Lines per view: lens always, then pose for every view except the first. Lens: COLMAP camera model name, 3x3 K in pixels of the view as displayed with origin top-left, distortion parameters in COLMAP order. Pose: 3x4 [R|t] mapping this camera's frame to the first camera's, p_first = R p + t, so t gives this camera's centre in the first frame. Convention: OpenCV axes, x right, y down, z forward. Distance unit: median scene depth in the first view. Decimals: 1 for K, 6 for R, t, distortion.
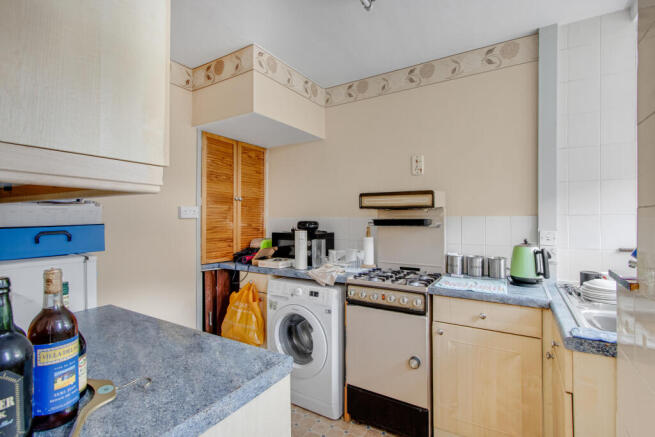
lens RADIAL K [[318.0, 0, 336.6], [0, 318.0, 214.6], [0, 0, 1]] dist [0.015953, 0.000045]
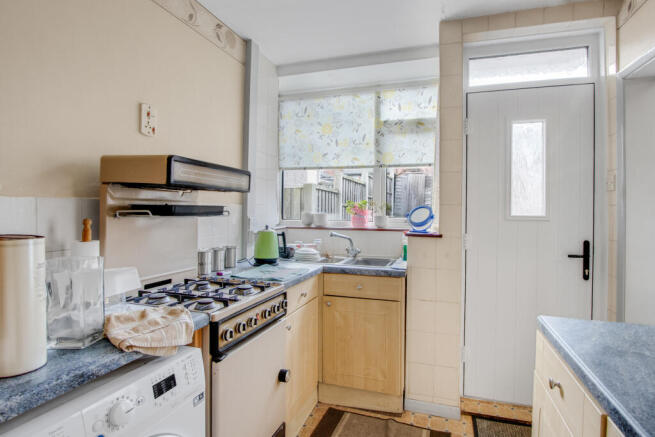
lens RADIAL K [[318.0, 0, 336.6], [0, 318.0, 214.6], [0, 0, 1]] dist [0.015953, 0.000045]
pose [[-0.213016, -0.012050, 0.976974, -0.518377], [-0.022097, 0.999728, 0.007512, 0.021854], [-0.976799, -0.019988, -0.213225, 0.877720]]
